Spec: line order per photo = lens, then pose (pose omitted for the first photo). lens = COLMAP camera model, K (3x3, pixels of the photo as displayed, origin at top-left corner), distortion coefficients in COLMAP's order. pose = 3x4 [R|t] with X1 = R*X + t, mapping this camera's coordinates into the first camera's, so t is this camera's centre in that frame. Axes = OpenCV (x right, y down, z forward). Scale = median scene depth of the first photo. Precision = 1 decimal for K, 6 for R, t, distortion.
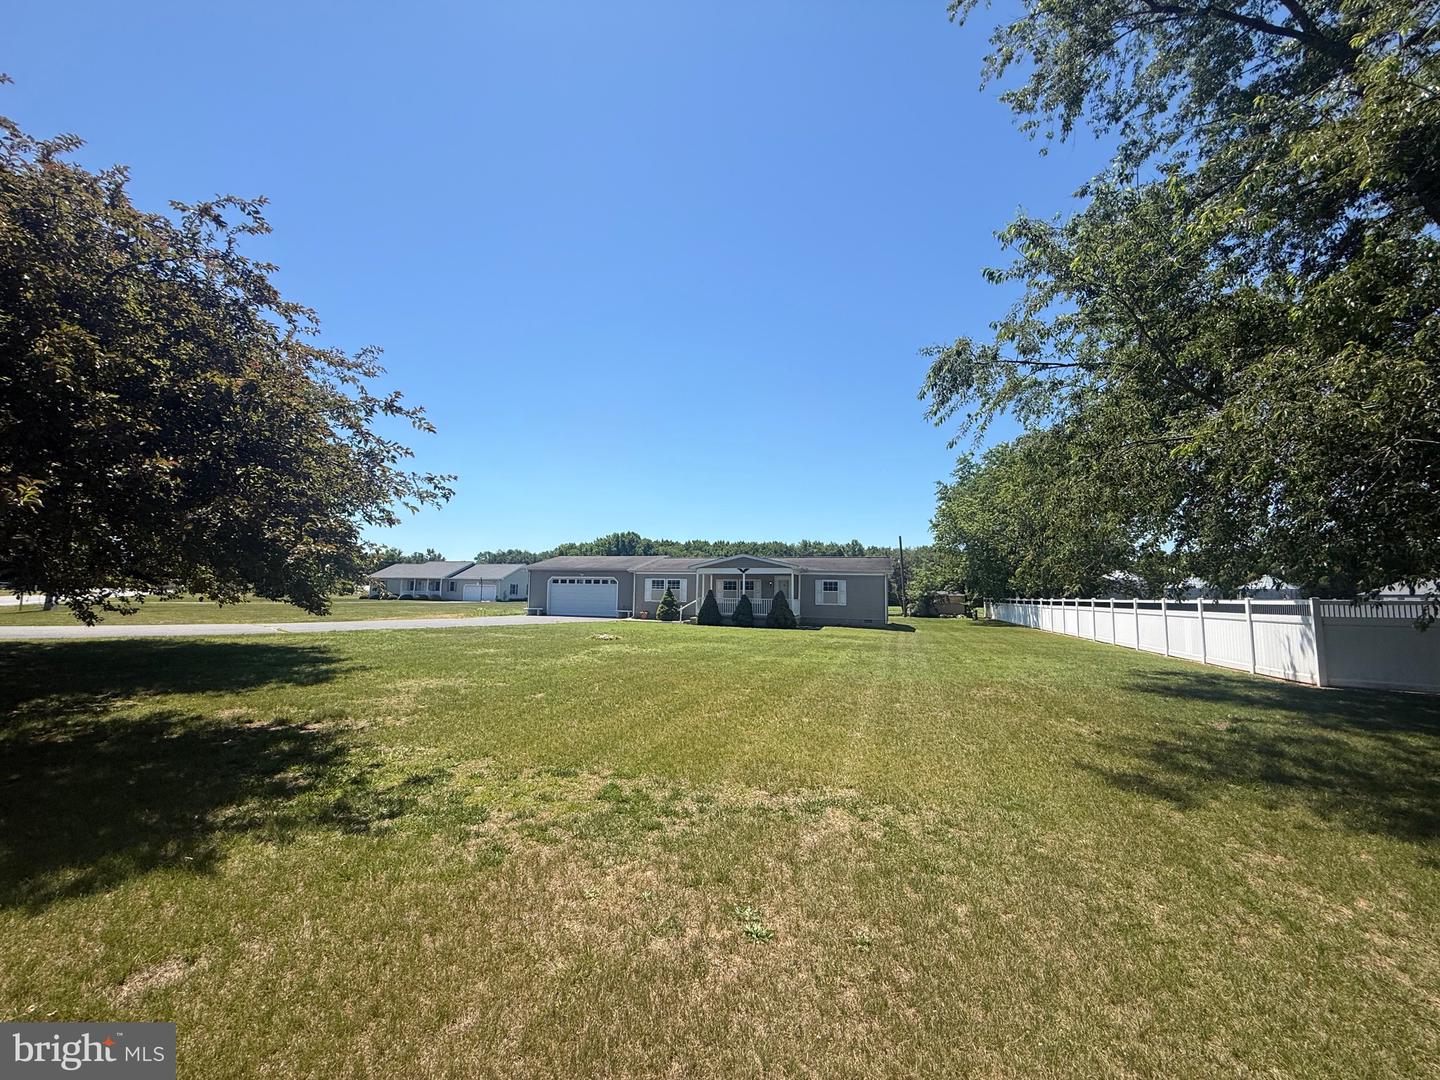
lens RADIAL K [[578.2, 0, 720.0], [0, 578.2, 540.0], [0, 0, 1]] dist [-0.000462, -0.000047]
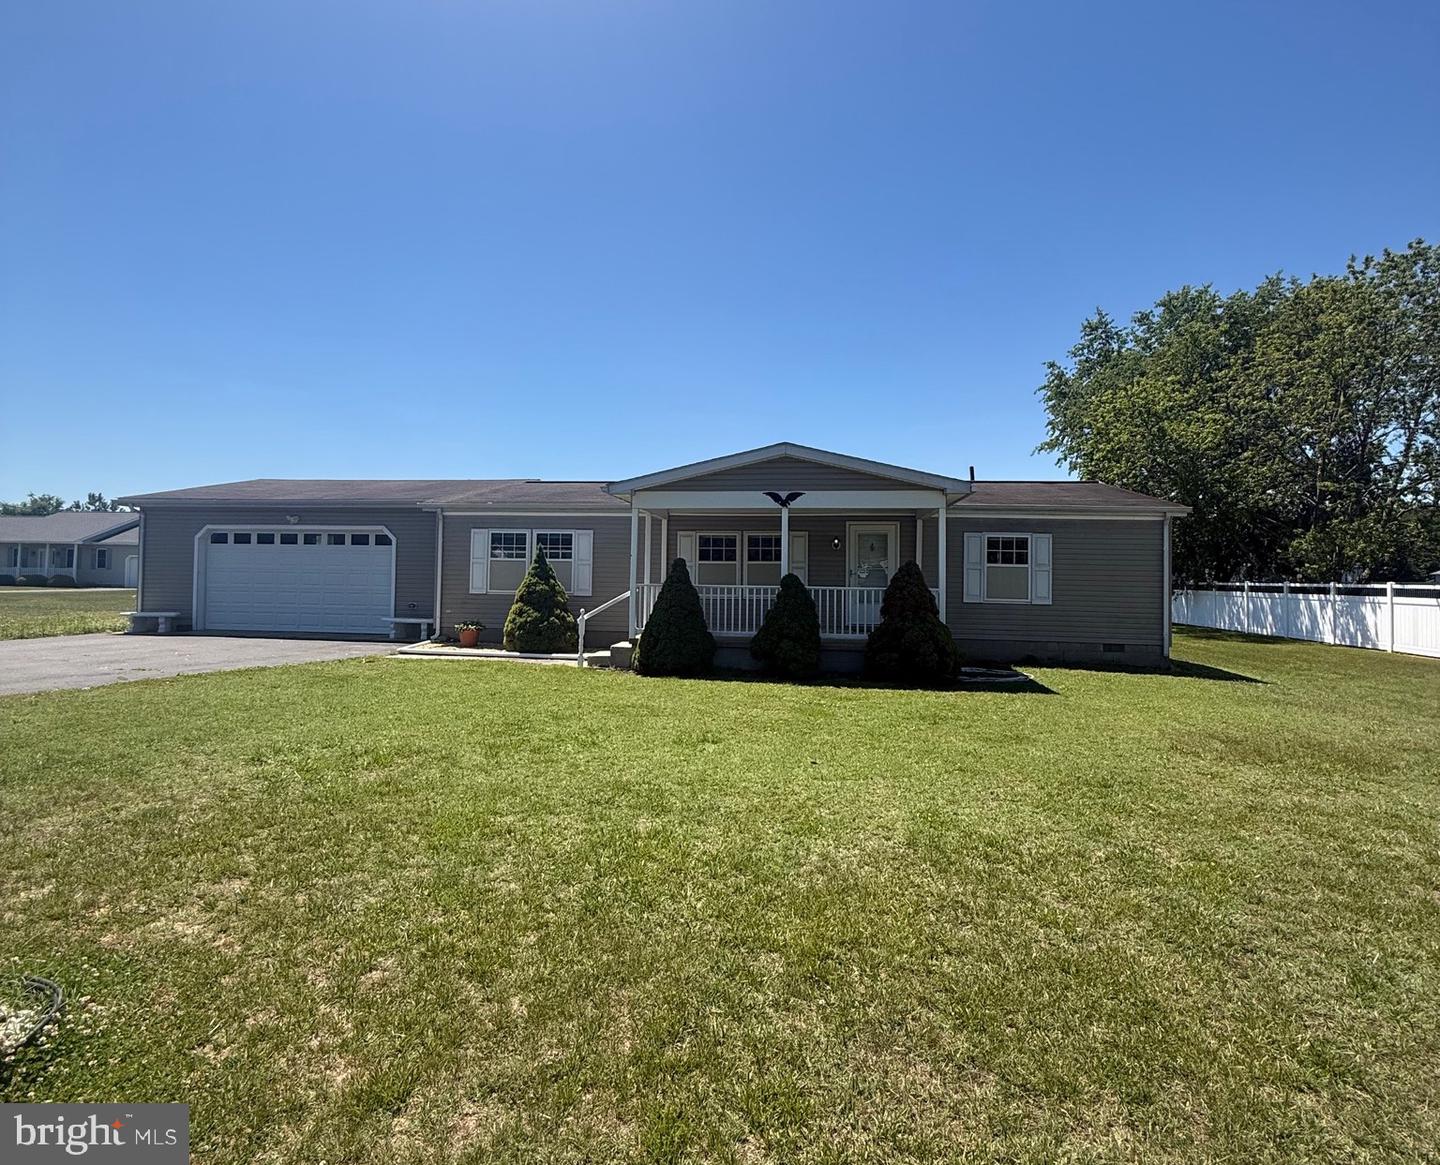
lens RADIAL K [[757.1, 0, 721.6], [0, 757.1, 558.3], [0, 0, 1]] dist [-0.000143, 0.000038]
pose [[0.986879, 0.003516, 0.161423, -0.053617], [-0.015153, 0.997367, 0.070915, 0.050031], [-0.160748, -0.072430, 0.984334, 0.525854]]
